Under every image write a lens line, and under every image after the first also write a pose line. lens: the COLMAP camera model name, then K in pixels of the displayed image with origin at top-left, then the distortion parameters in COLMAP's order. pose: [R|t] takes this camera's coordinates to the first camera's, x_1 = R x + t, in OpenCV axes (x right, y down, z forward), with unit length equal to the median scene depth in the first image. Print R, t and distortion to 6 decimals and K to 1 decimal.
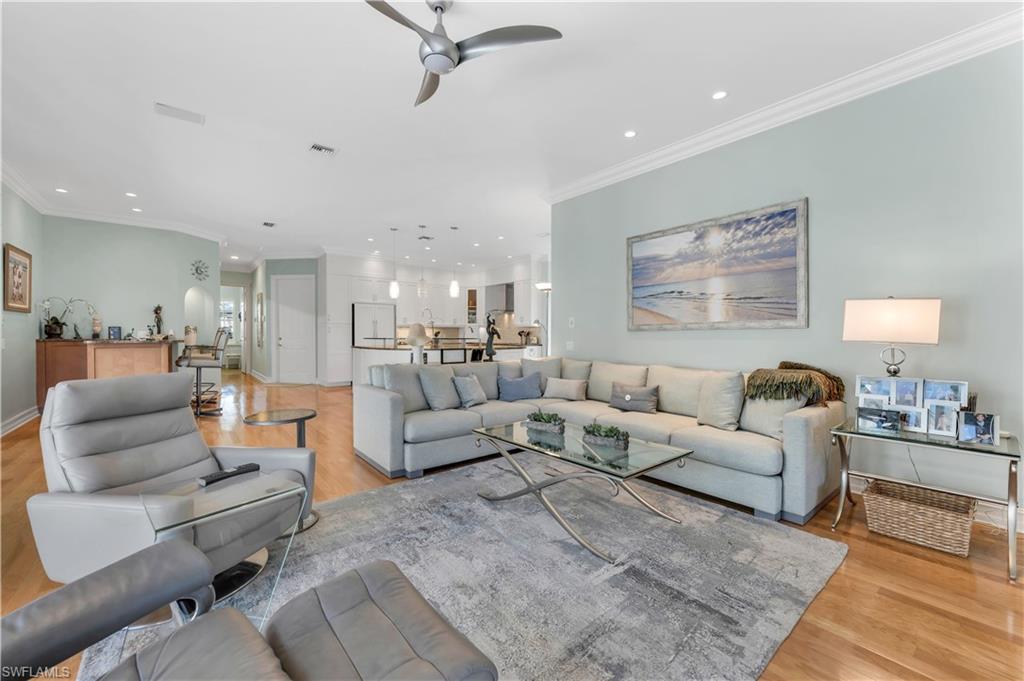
lens RADIAL K [[413.4, 0, 514.2], [0, 413.4, 337.4], [0, 0, 1]] dist [-0.000985, -0.000016]
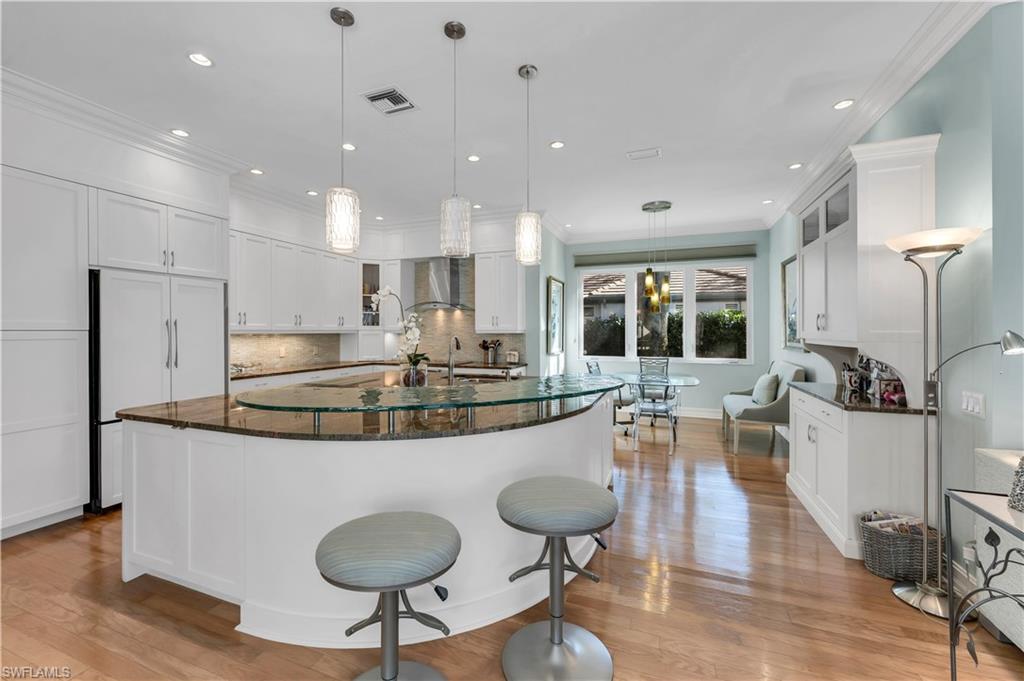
lens RADIAL K [[413.4, 0, 509.1], [0, 413.4, 331.3], [0, 0, 1]] dist [-0.000985, -0.000016]
pose [[0.868436, -0.000640, 0.495801, -0.236574], [0.004613, 0.999966, -0.006789, -0.024860], [-0.495780, 0.008183, 0.868410, 0.489157]]
